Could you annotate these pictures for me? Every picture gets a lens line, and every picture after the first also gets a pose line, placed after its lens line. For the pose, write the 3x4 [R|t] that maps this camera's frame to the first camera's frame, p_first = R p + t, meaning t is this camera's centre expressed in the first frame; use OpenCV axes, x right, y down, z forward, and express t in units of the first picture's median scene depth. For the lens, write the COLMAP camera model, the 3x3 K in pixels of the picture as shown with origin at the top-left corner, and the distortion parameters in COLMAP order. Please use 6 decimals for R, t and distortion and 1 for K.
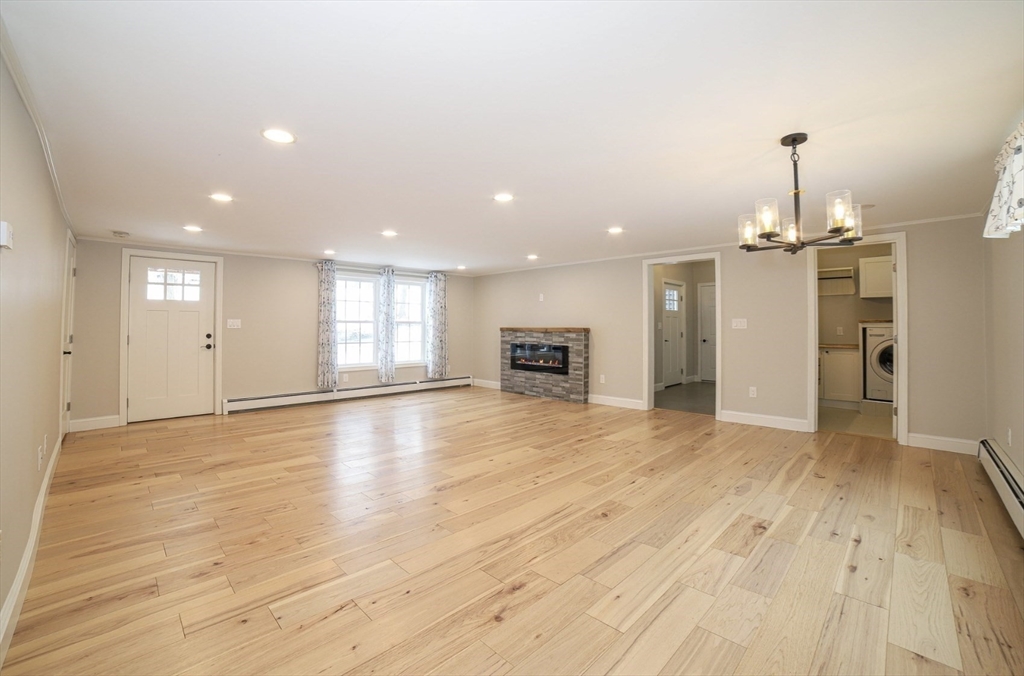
lens RADIAL K [[415.2, 0, 511.6], [0, 415.2, 329.3], [0, 0, 1]] dist [-0.064283, 0.002271]
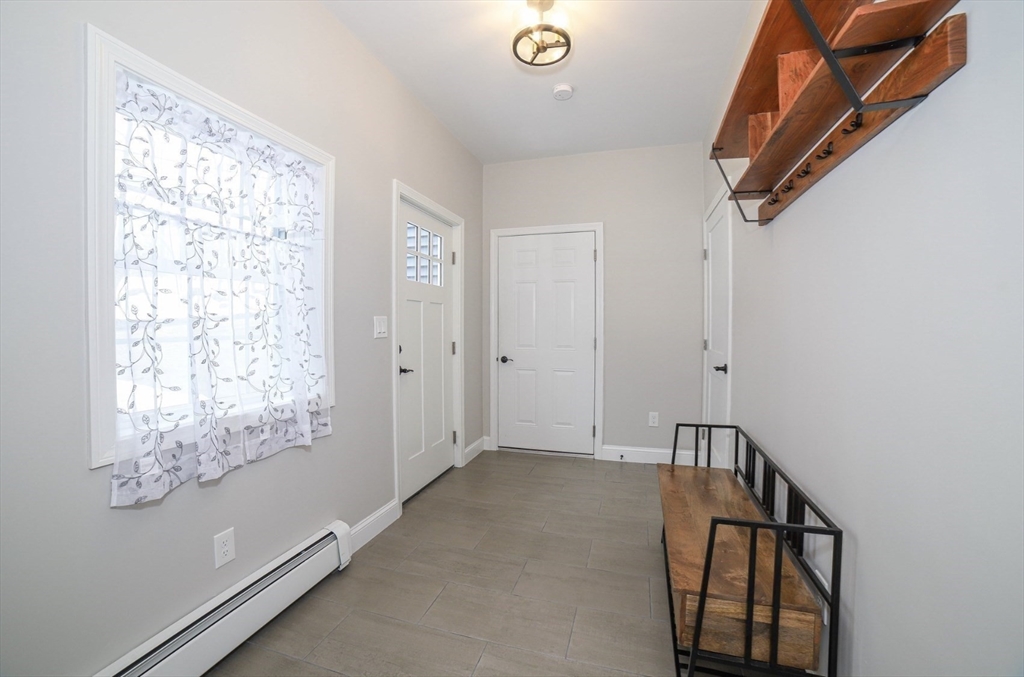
lens RADIAL K [[415.2, 0, 511.6], [0, 415.2, 339.3], [0, 0, 1]] dist [-0.064283, 0.002271]
pose [[0.886468, -0.003798, 0.462775, 0.275801], [0.000225, 0.999970, 0.007776, 0.001417], [-0.462790, -0.006789, 0.886442, 0.610239]]
